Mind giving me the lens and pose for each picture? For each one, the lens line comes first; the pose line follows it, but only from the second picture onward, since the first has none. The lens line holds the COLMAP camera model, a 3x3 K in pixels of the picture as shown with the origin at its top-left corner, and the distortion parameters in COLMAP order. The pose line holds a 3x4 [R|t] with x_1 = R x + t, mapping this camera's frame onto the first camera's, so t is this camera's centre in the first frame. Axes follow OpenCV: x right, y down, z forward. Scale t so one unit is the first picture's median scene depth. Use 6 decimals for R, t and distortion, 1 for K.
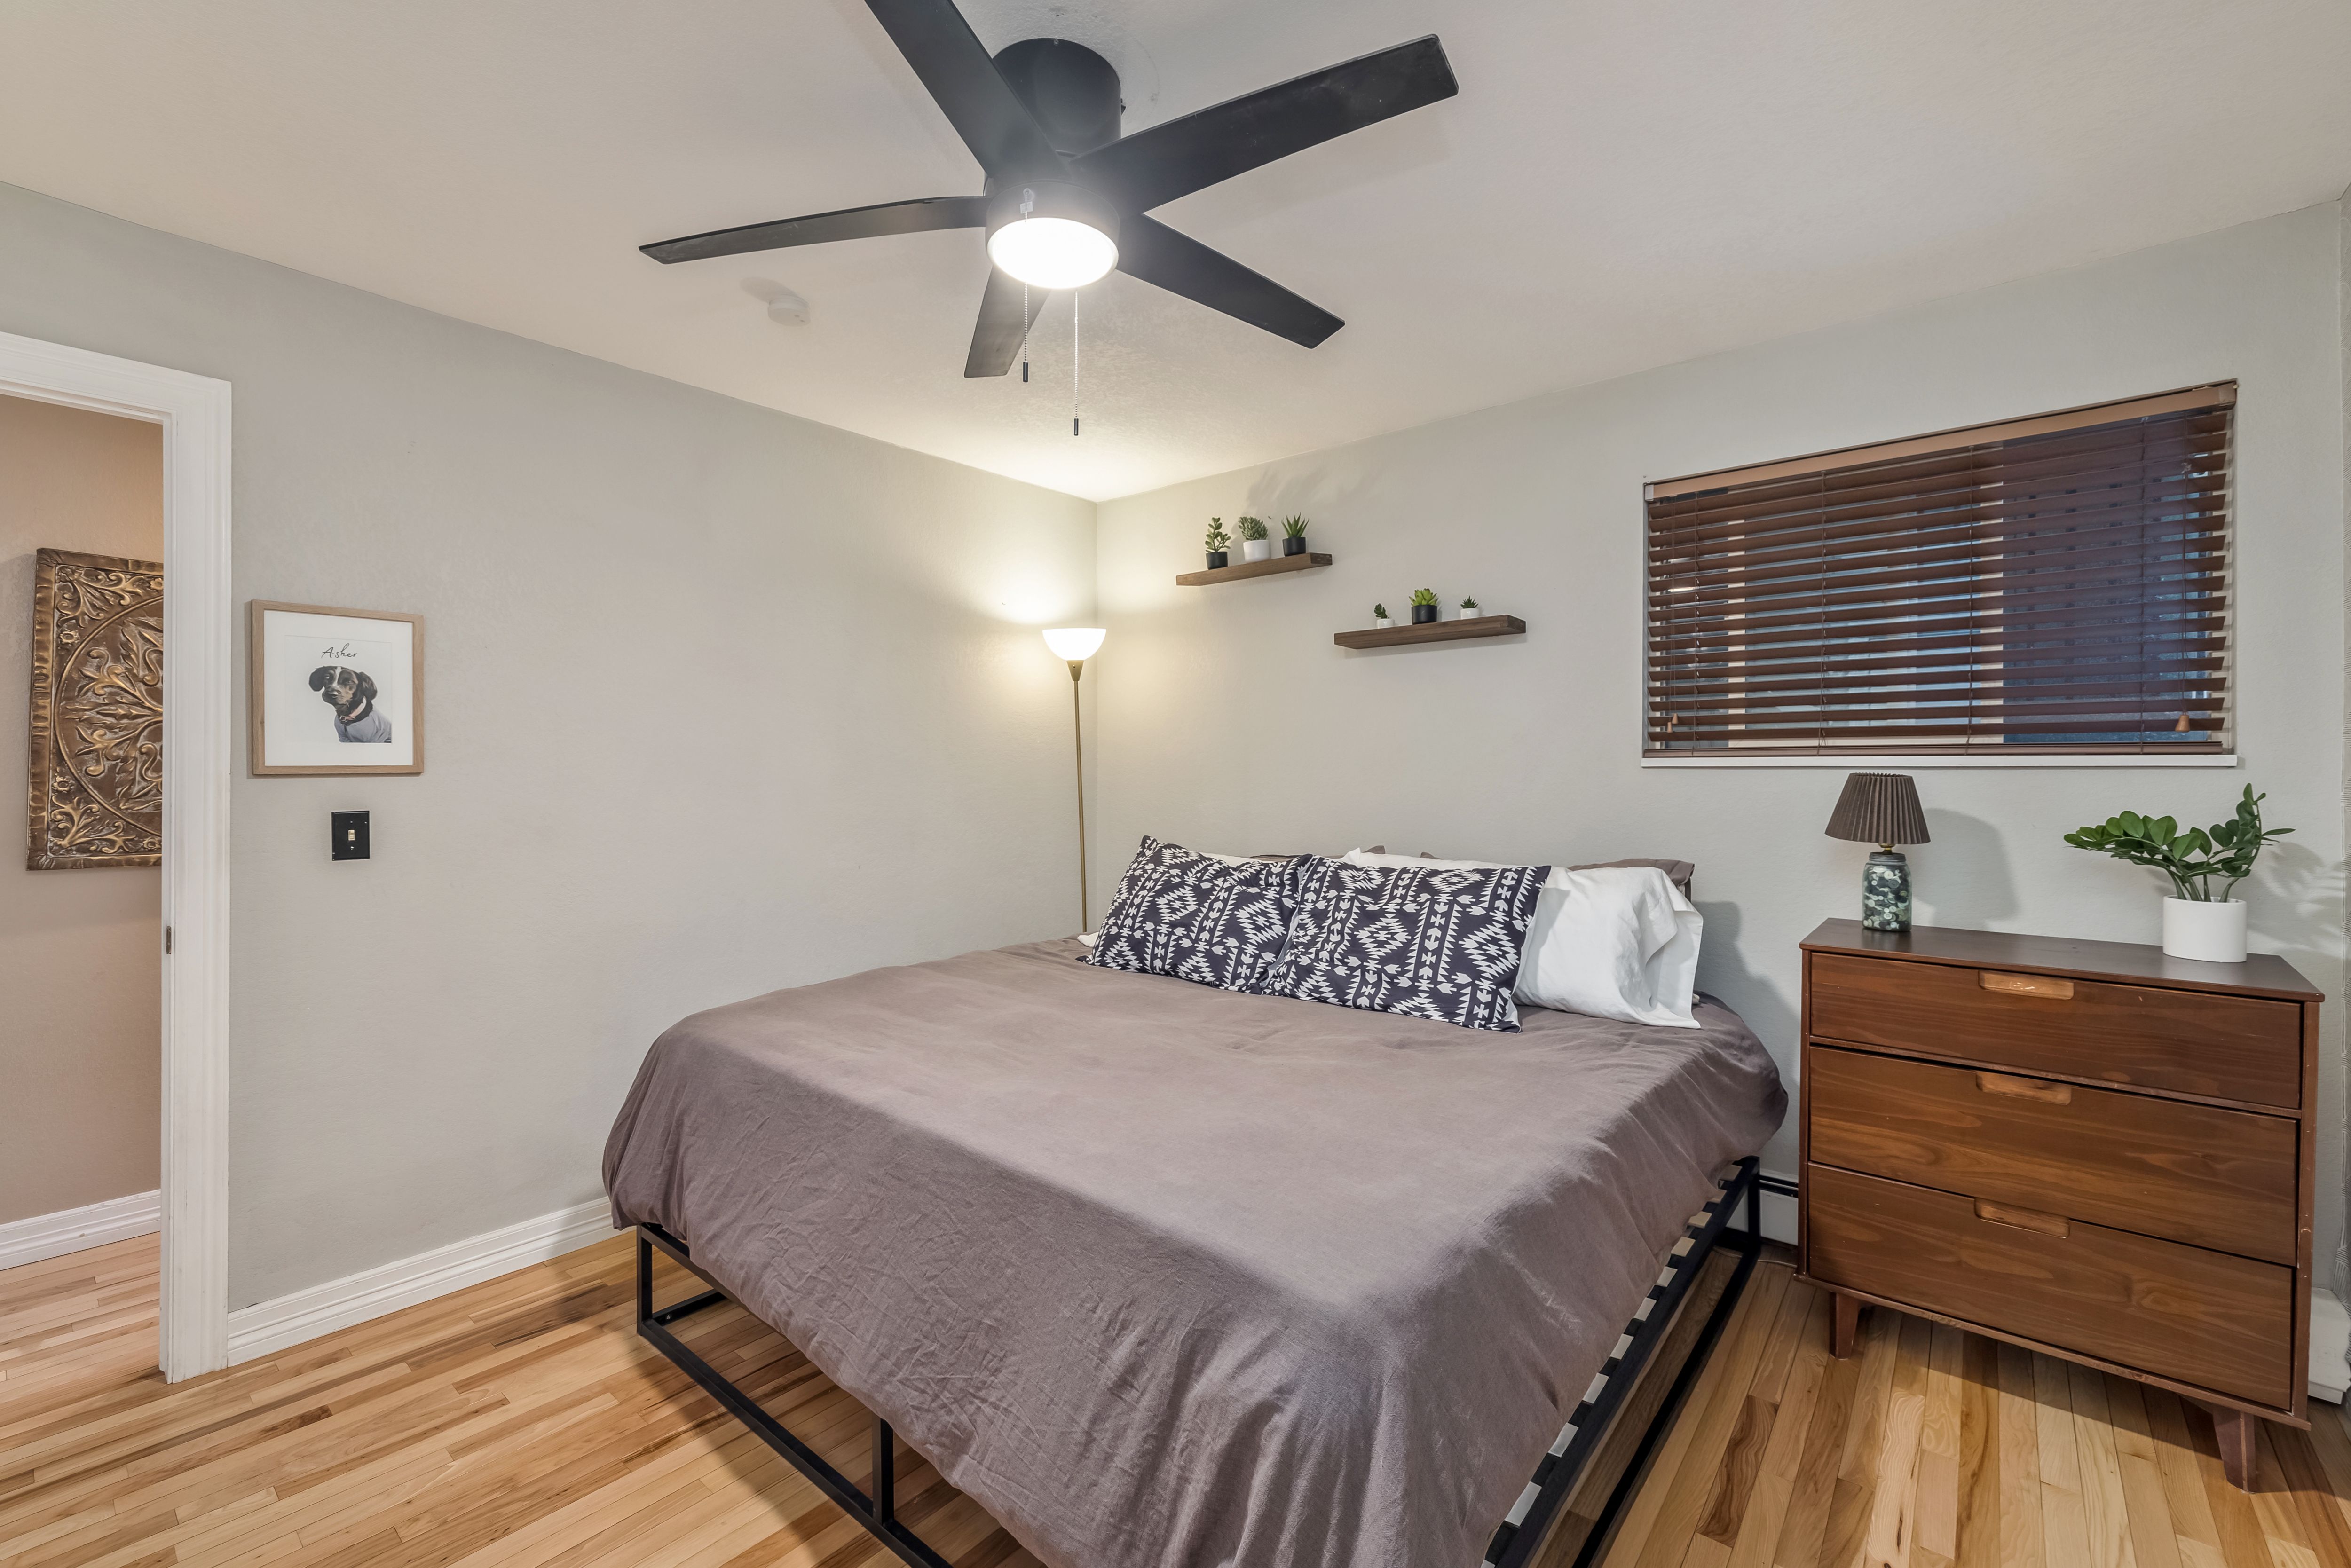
lens RADIAL K [[989.0, 0, 1173.3], [0, 989.0, 772.7], [0, 0, 1]] dist [-0.001437, -0.000191]
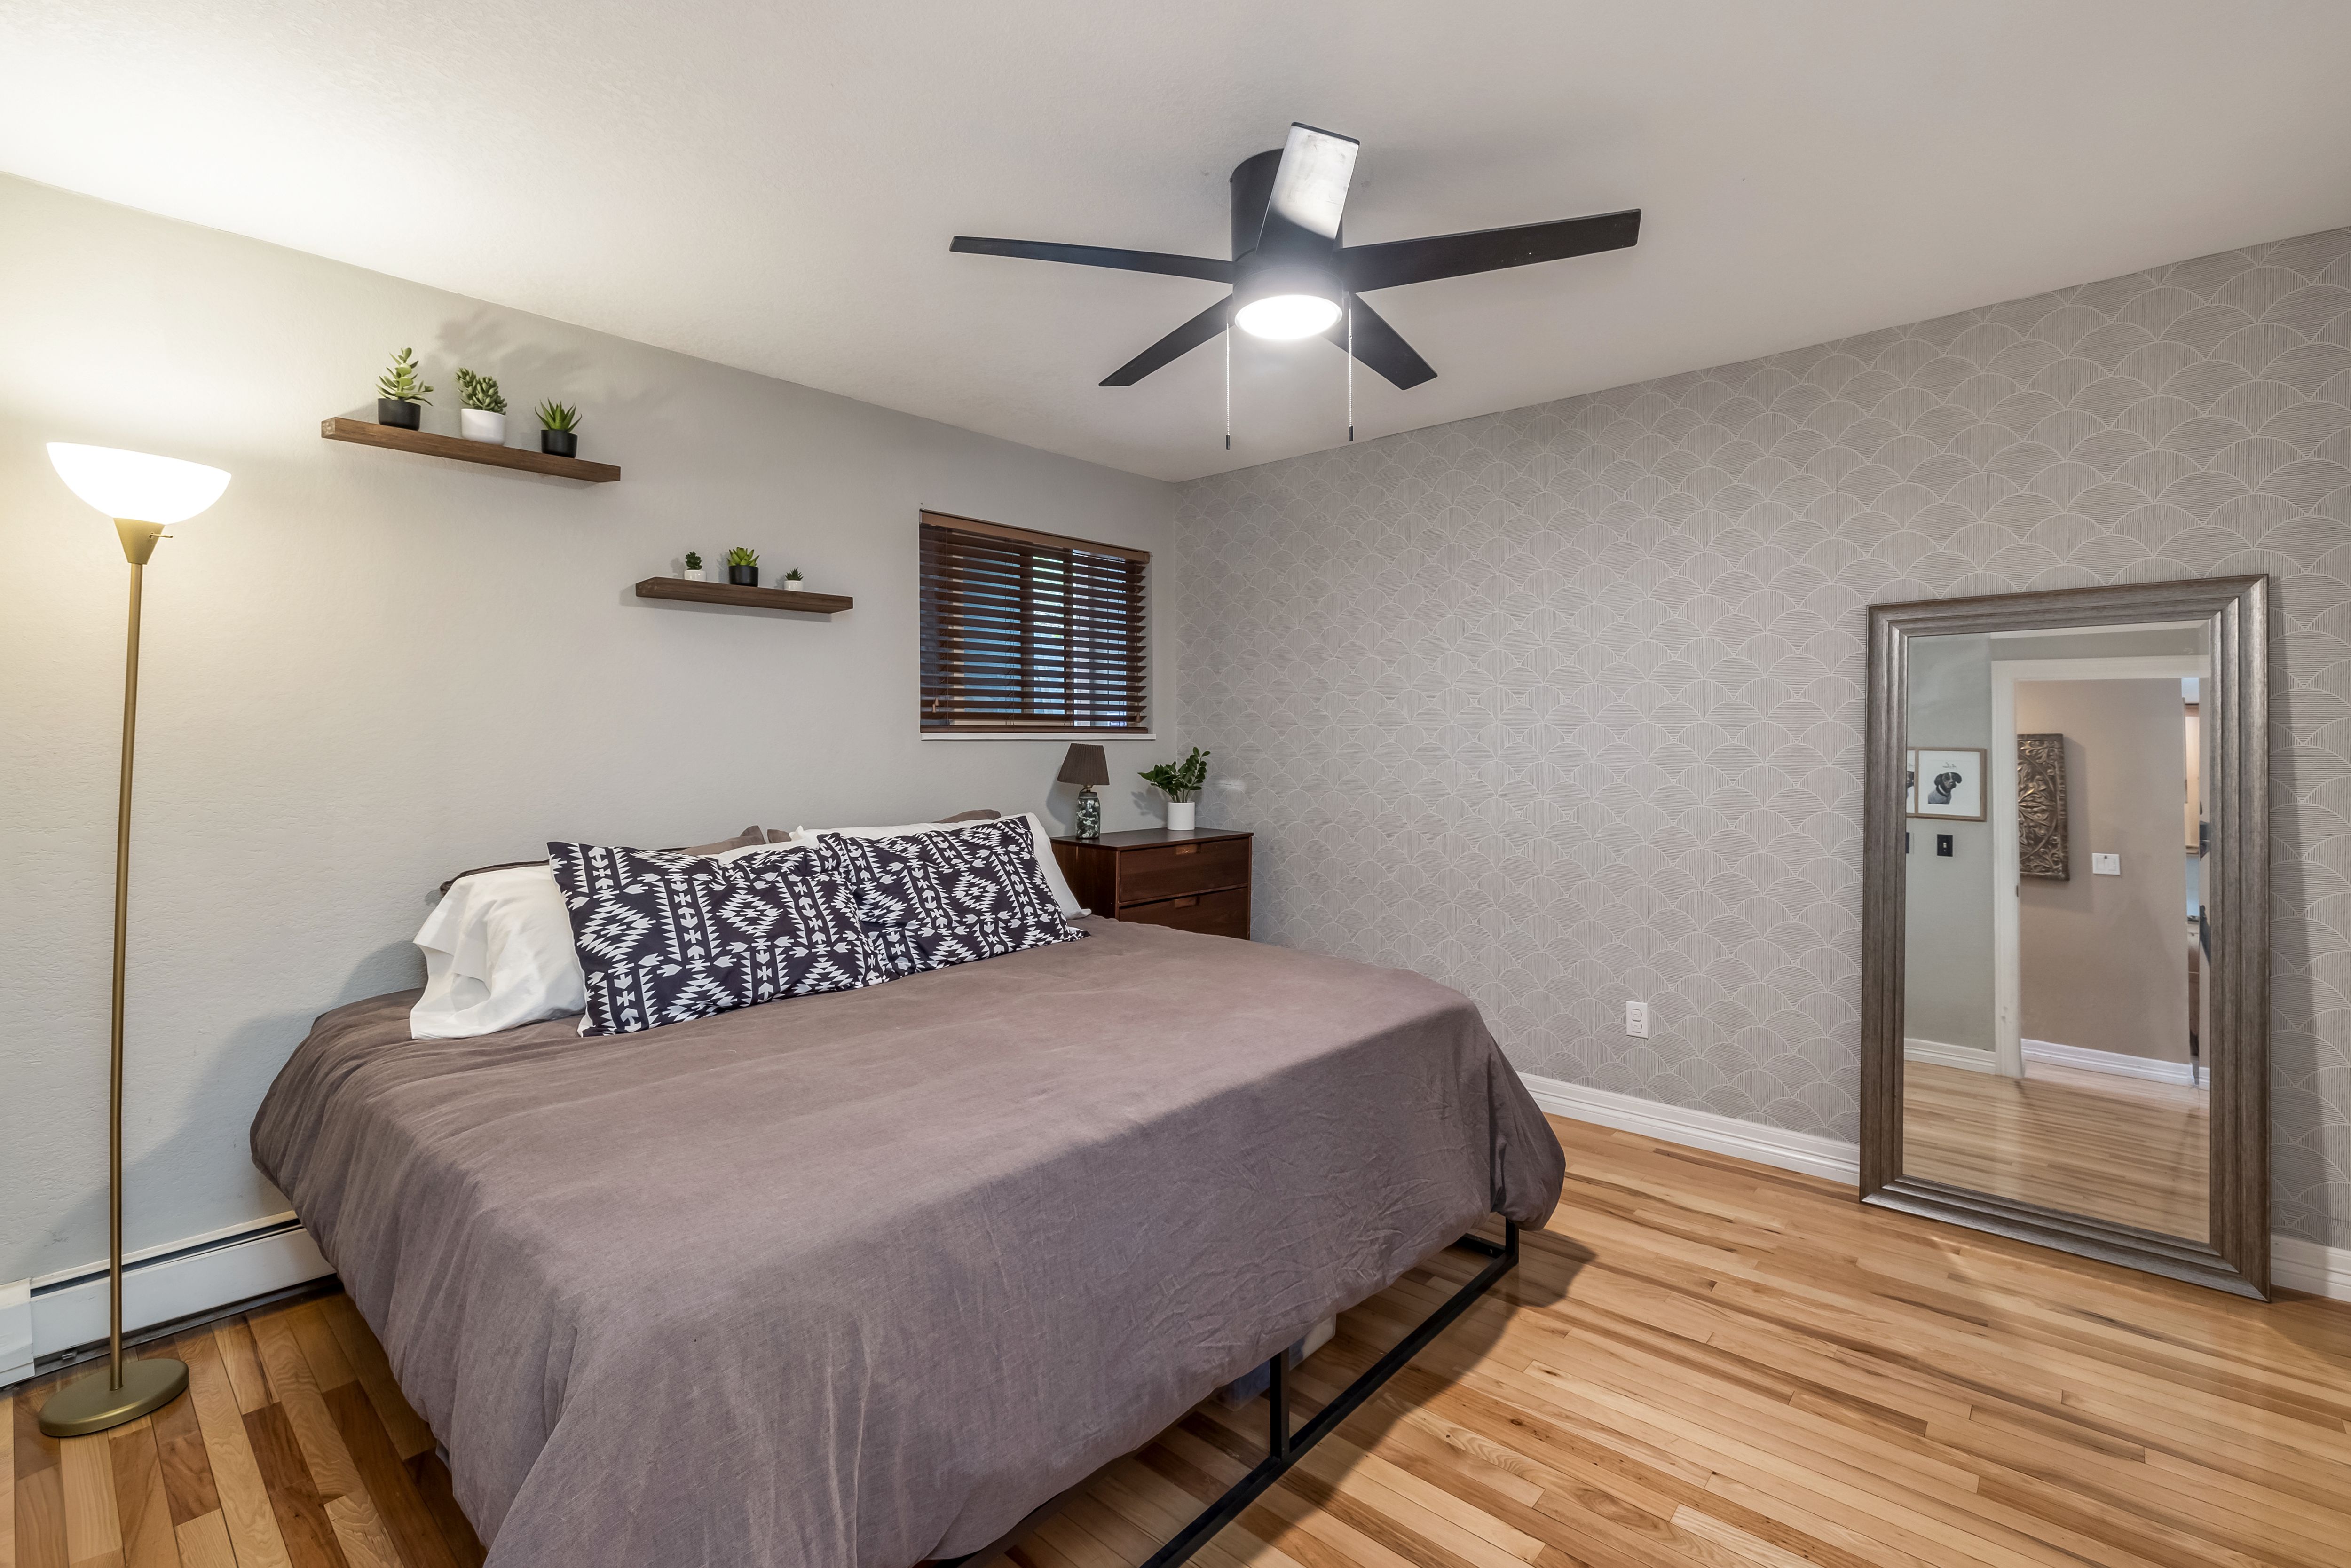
lens RADIAL K [[1004.5, 0, 1166.9], [0, 1004.5, 790.8], [0, 0, 1]] dist [-0.001145, 0.000188]
pose [[0.062062, -0.049159, 0.996861, -0.766534], [0.006439, 0.998785, 0.048853, -0.001292], [-0.998052, 0.003386, 0.062303, 0.616394]]
